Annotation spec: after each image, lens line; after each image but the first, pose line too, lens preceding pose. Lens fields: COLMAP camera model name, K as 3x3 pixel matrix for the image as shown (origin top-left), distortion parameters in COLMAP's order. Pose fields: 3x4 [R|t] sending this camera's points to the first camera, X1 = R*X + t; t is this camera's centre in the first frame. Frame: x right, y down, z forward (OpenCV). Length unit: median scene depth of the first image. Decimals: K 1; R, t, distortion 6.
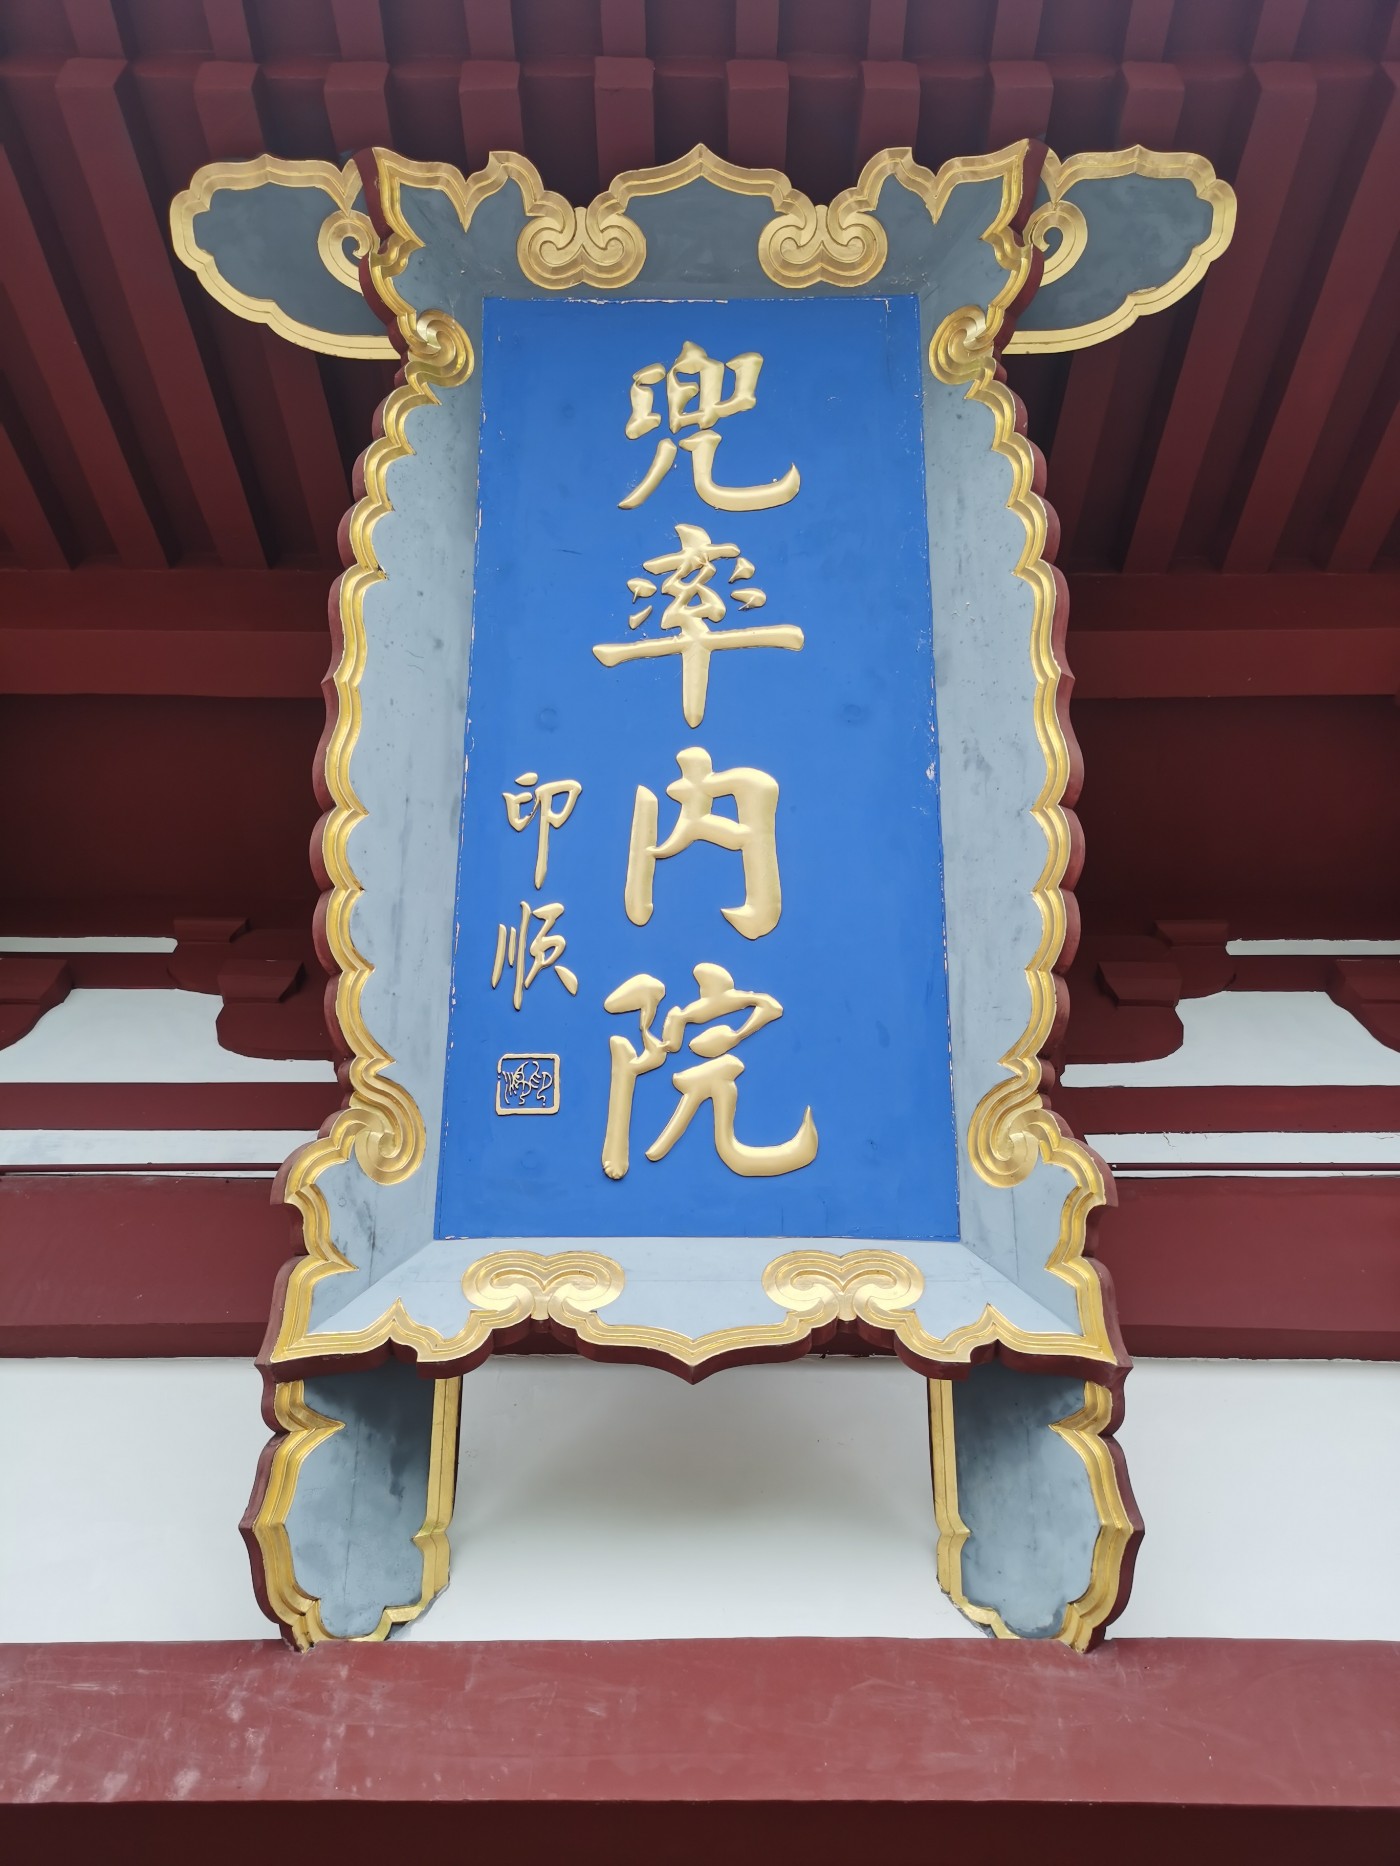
lens RADIAL K [[1437.2, 0, 693.4], [0, 1437.2, 944.6], [0, 0, 1]] dist [0.033146, -0.002308]
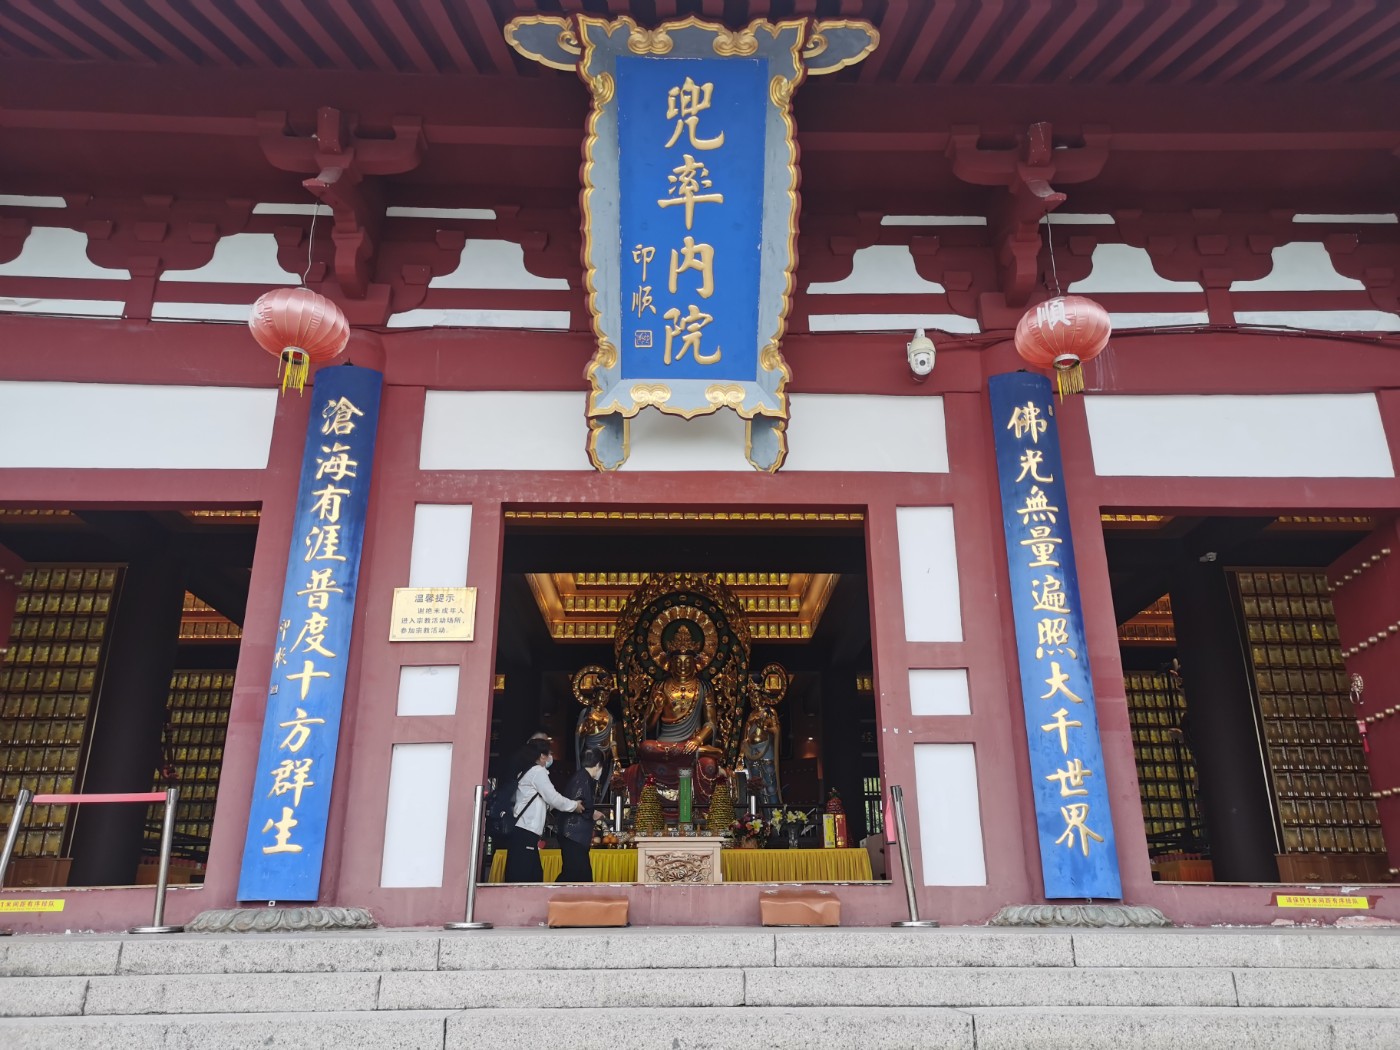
lens RADIAL K [[1078.3, 0, 700.0], [0, 1078.3, 525.0], [0, 0, 1]] dist [0.033146, -0.002308]
pose [[0.999760, 0.001714, 0.021837, -0.027254], [-0.014980, 0.780860, 0.624526, -1.186077], [-0.015981, -0.624704, 0.780698, -1.378179]]
